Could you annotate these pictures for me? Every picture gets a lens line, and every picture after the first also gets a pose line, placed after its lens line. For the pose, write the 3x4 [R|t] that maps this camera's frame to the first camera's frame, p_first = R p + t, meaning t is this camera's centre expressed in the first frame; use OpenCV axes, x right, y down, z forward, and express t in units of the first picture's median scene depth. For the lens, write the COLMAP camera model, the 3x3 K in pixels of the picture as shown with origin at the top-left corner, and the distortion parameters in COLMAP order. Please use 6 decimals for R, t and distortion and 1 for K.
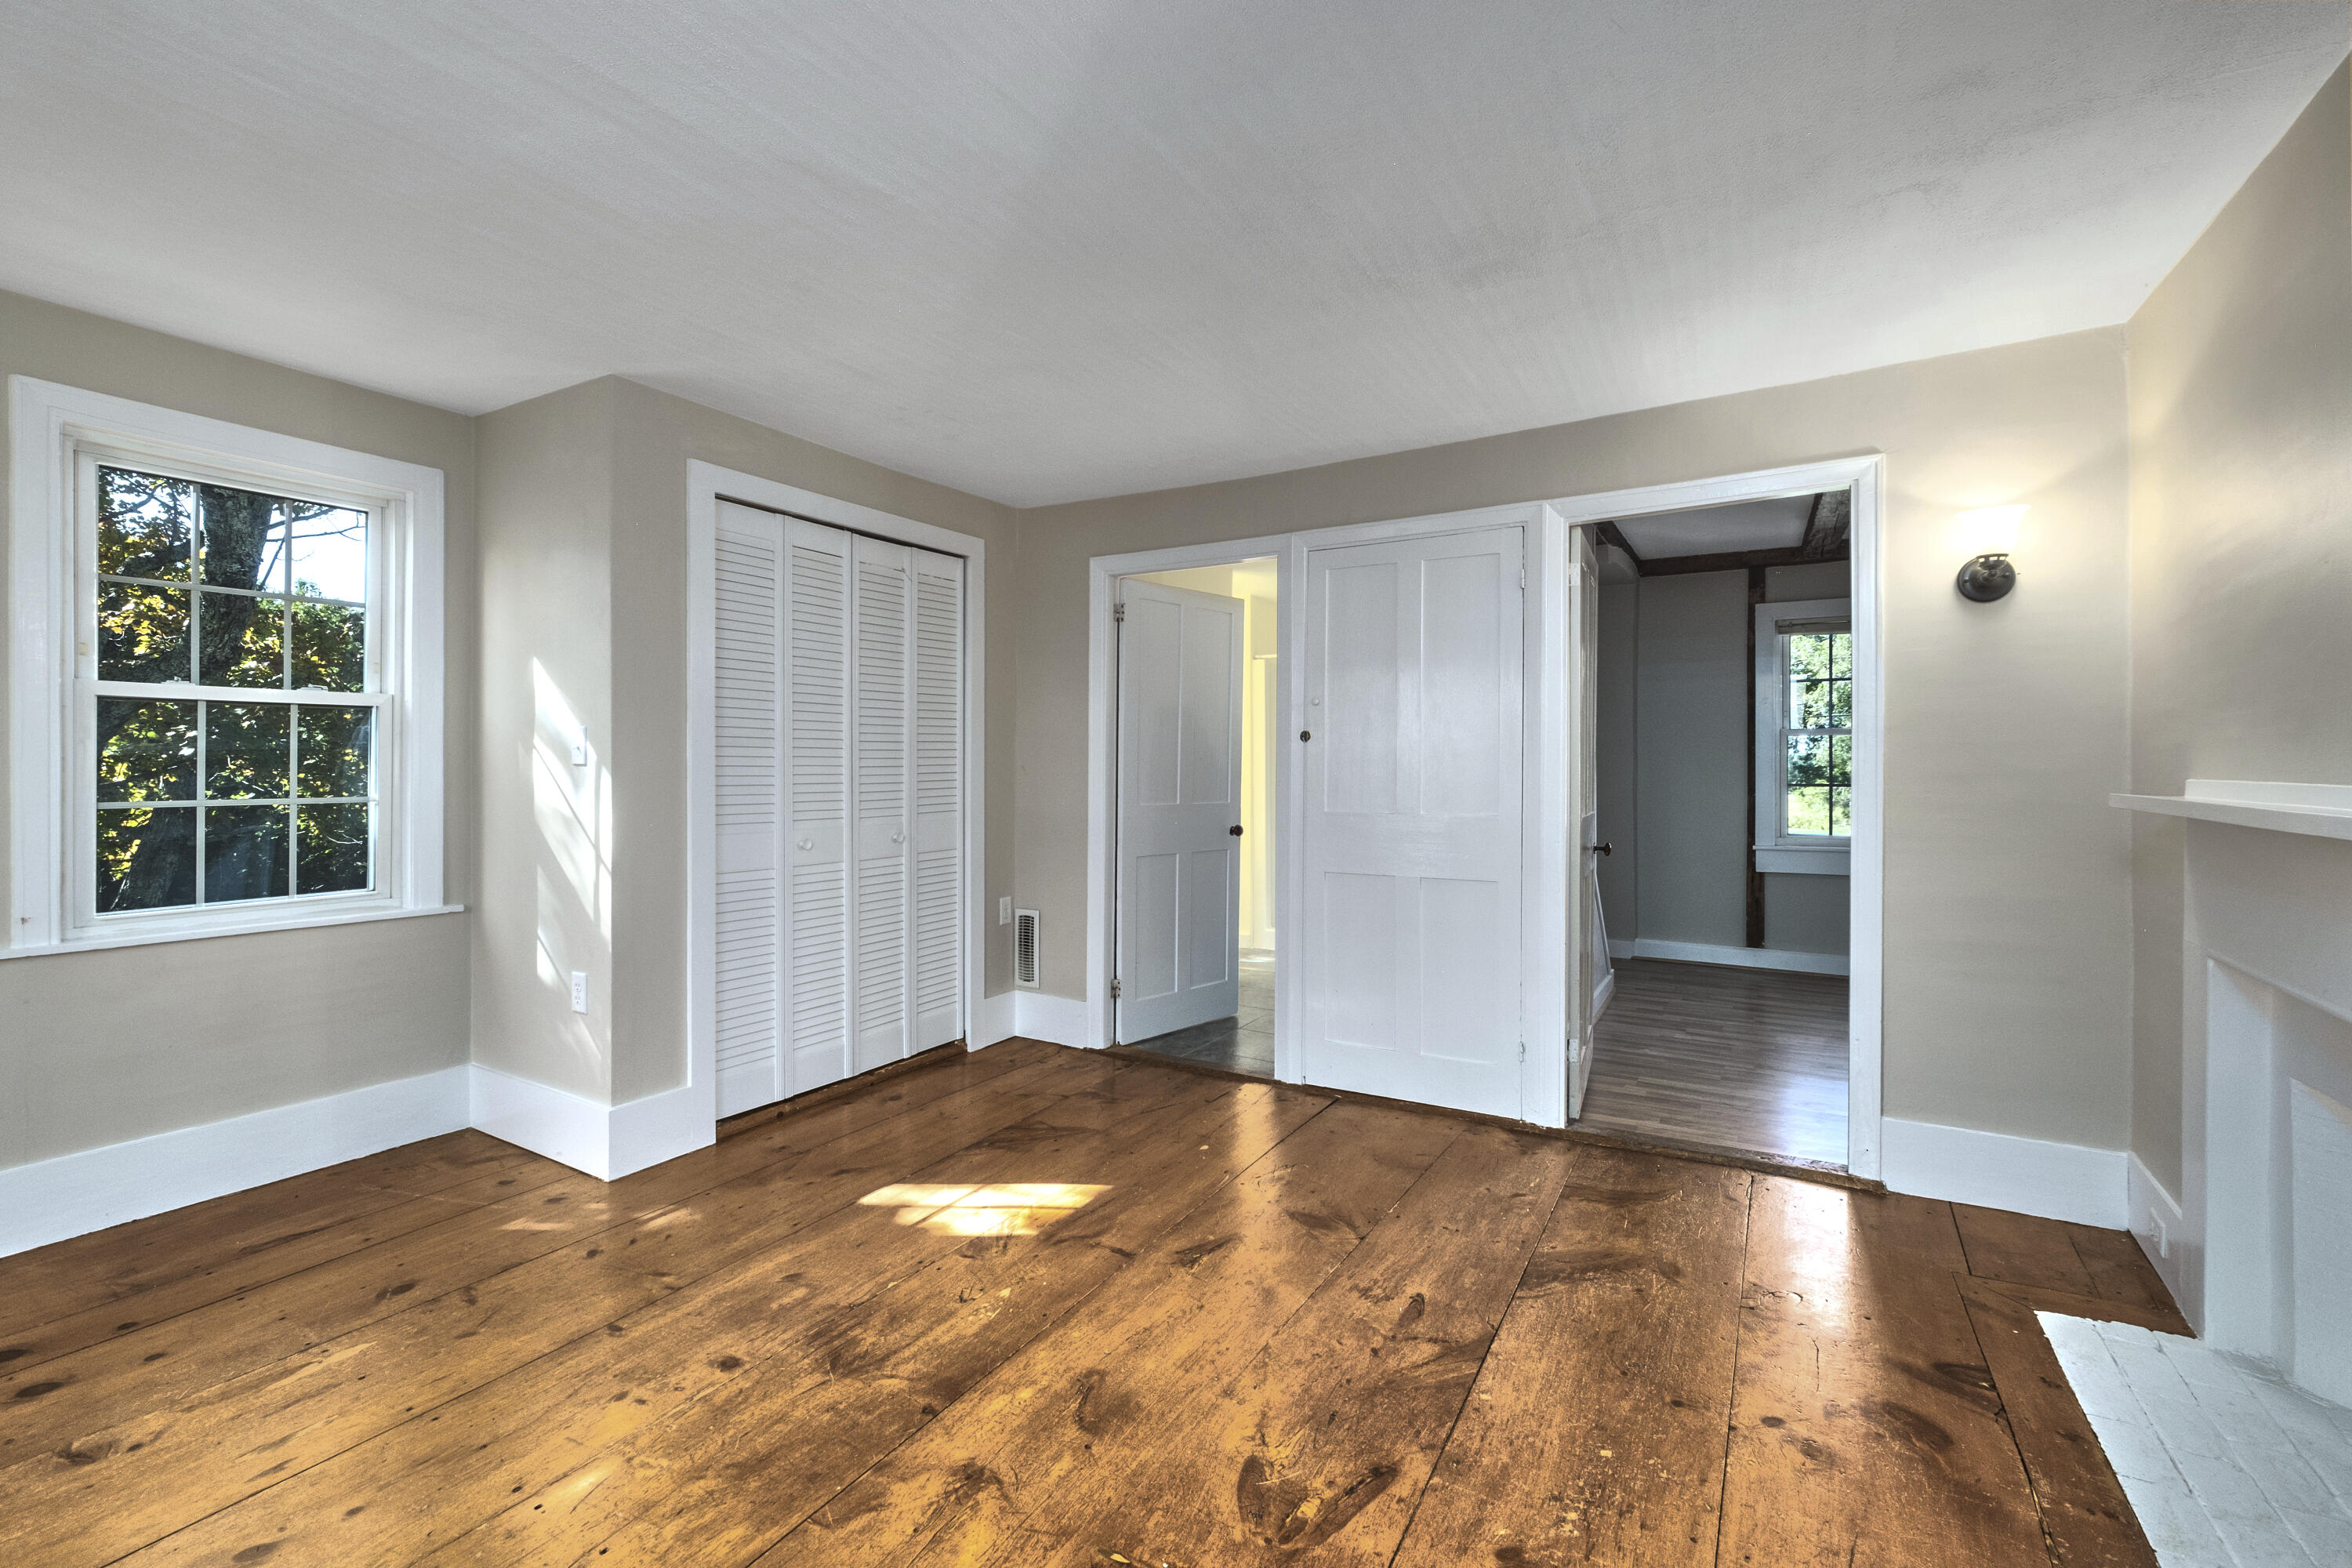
lens RADIAL K [[1034.4, 0, 1172.1], [0, 1034.4, 747.6], [0, 0, 1]] dist [-0.004190, -0.001696]
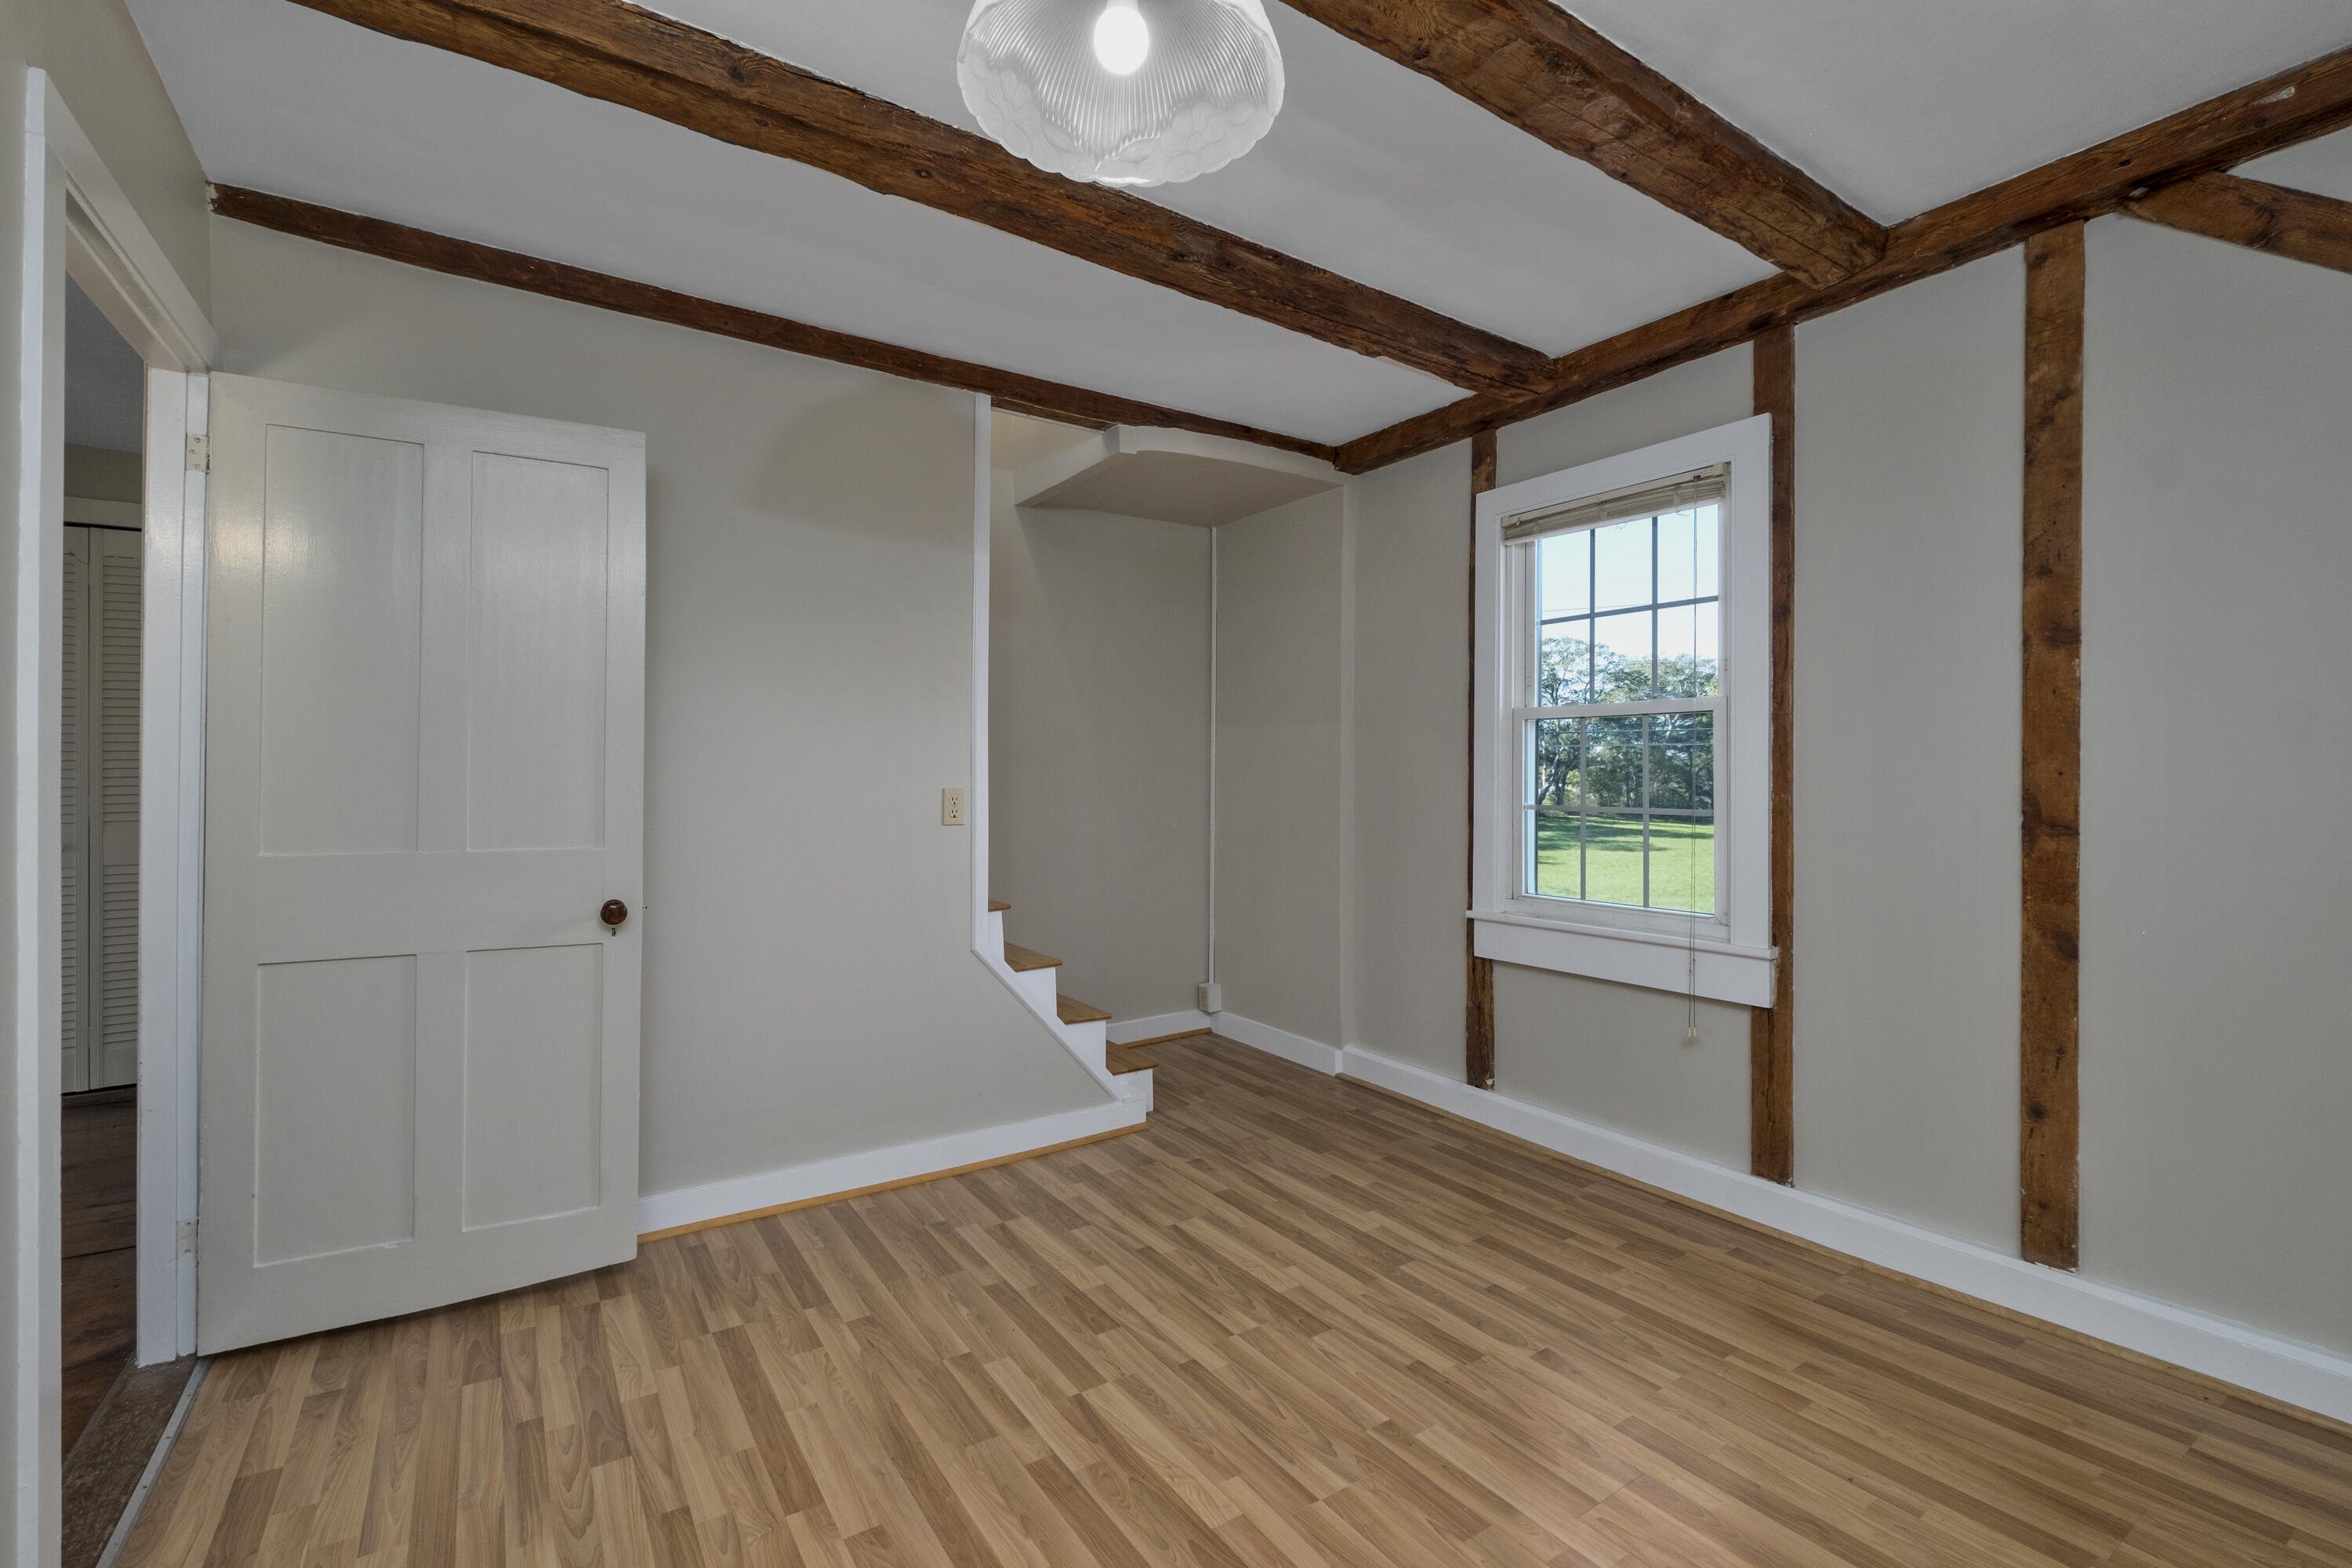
lens RADIAL K [[1034.4, 0, 1166.8], [0, 1034.4, 768.0], [0, 0, 1]] dist [-0.004190, -0.001696]
pose [[0.905108, -0.001653, -0.425180, 1.690798], [0.006118, 0.999940, 0.009138, 0.022426], [0.425139, -0.010872, 0.905063, 1.024917]]
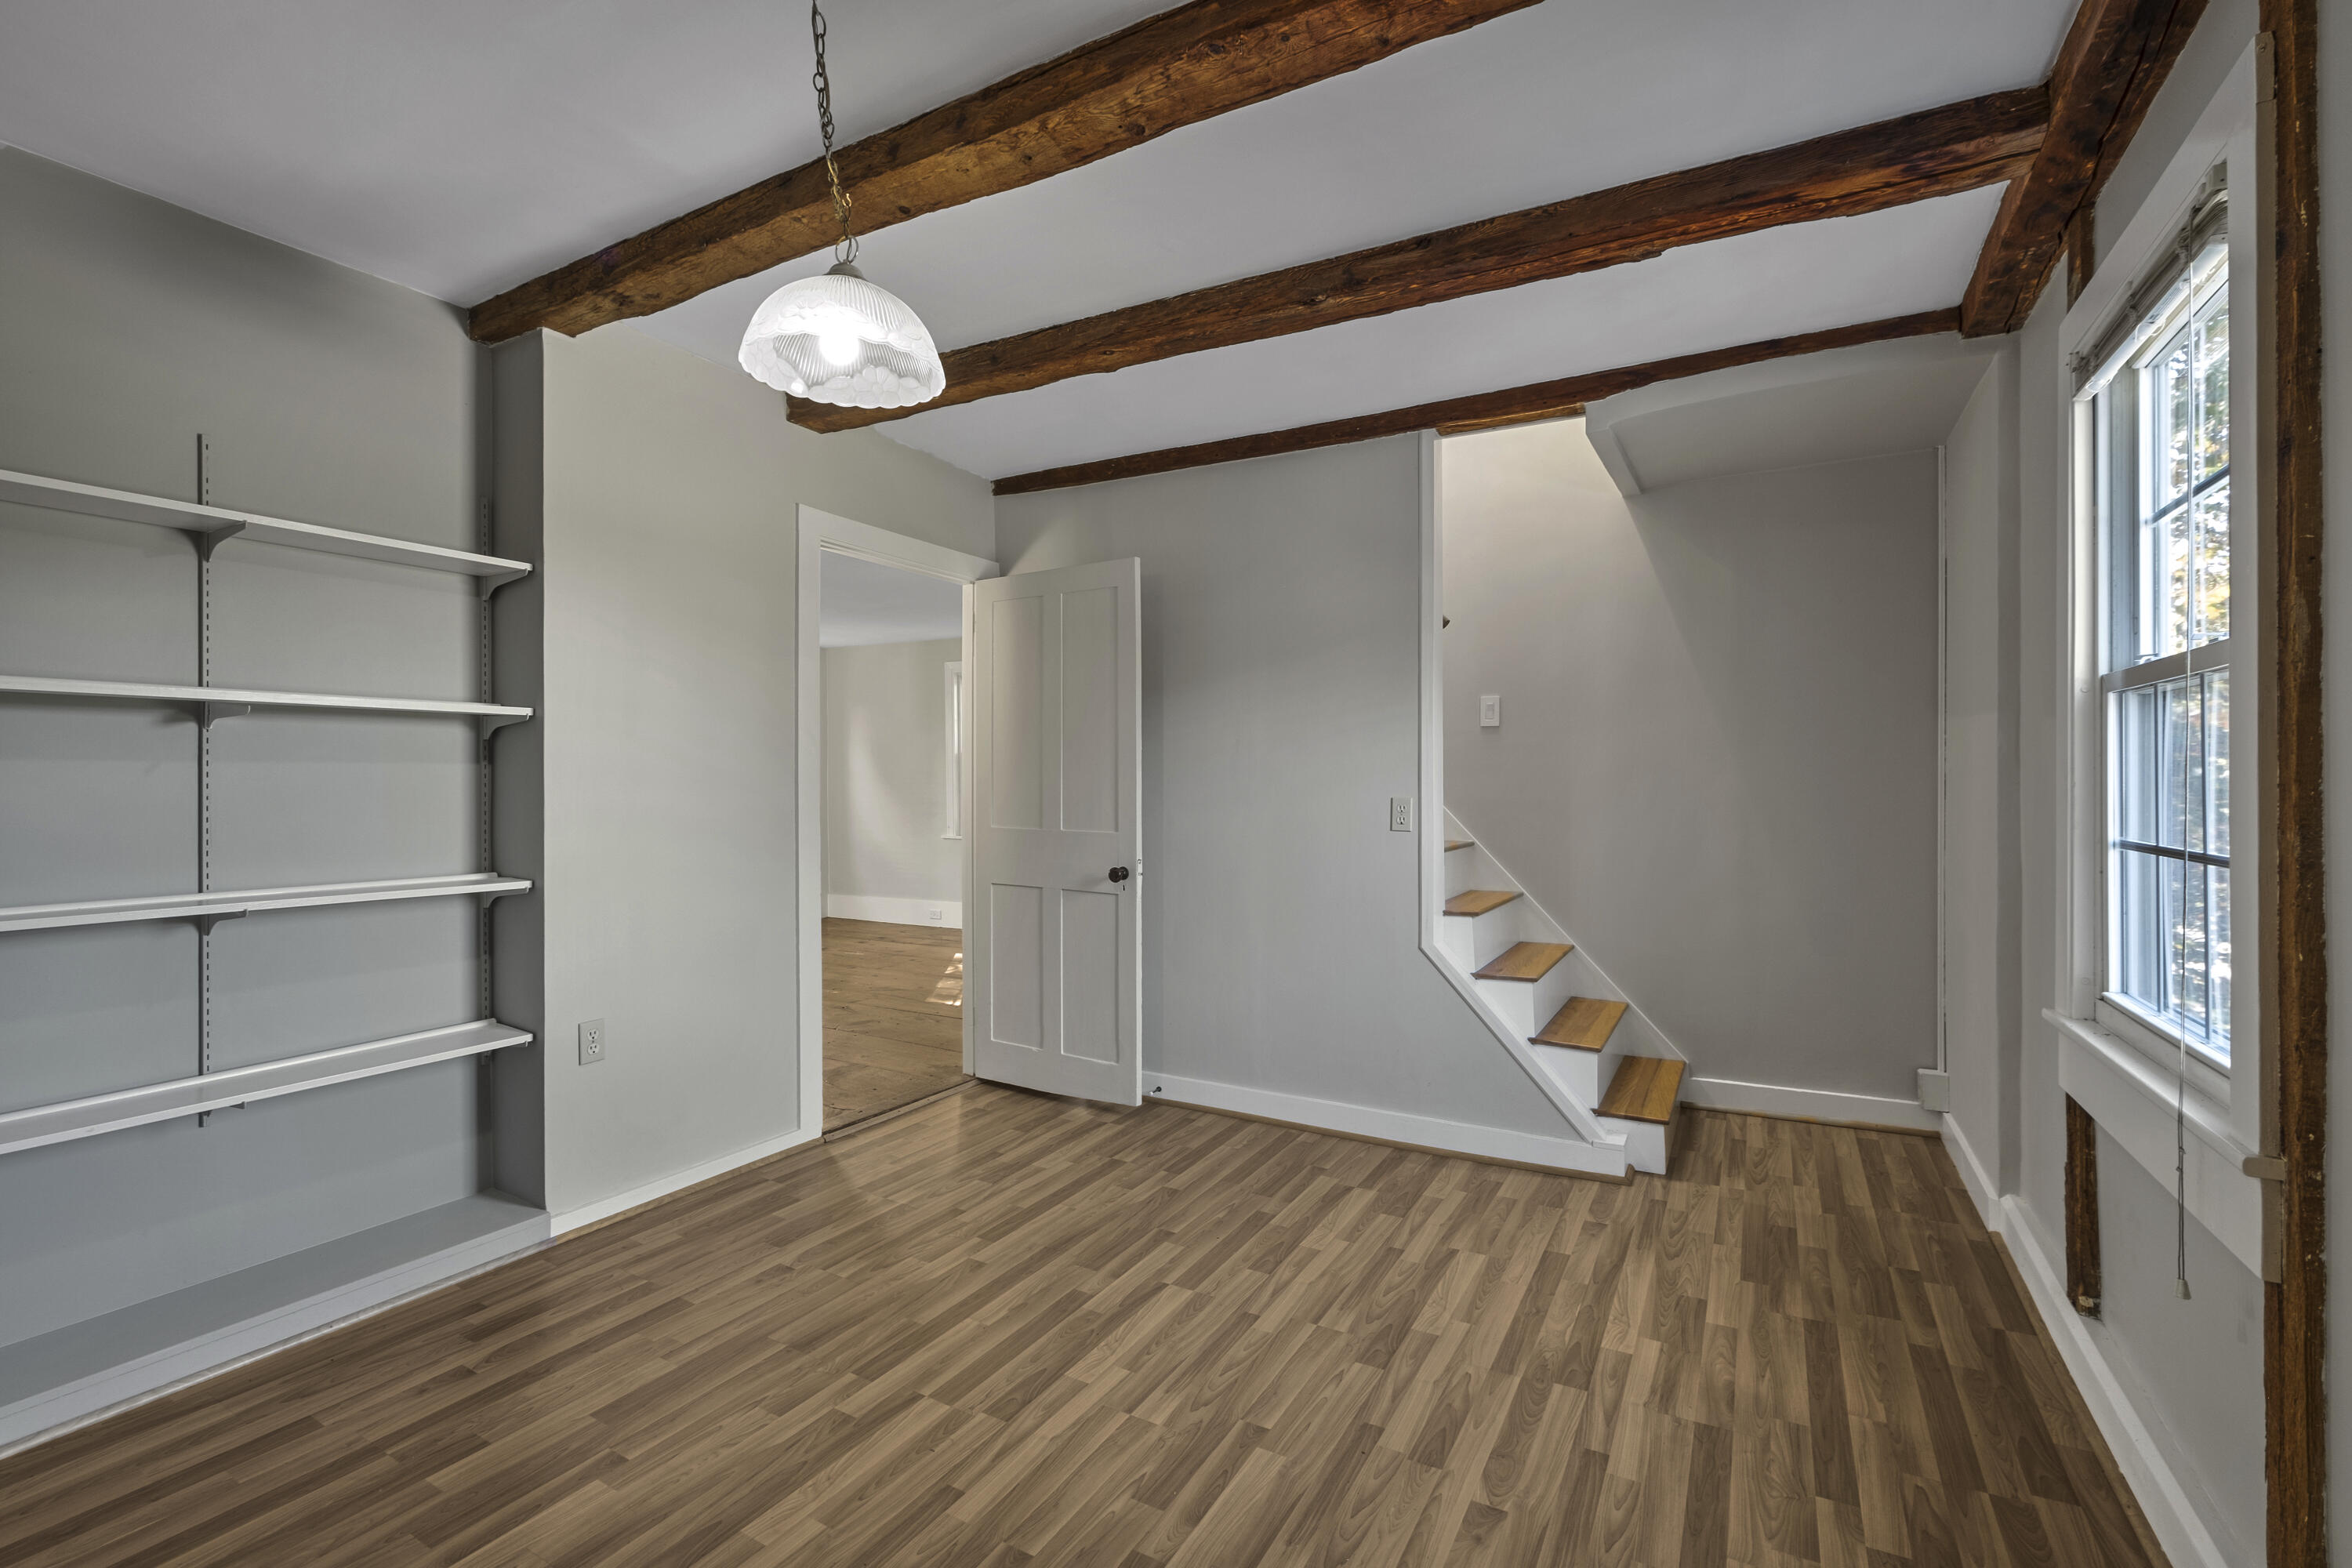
lens RADIAL K [[1034.4, 0, 1185.8], [0, 1034.4, 794.0], [0, 0, 1]] dist [-0.004190, -0.001696]
pose [[0.033142, 0.017267, -0.999301, 2.340394], [0.019335, 0.999653, 0.017915, 0.018465], [0.999264, -0.019915, 0.032797, 1.769405]]
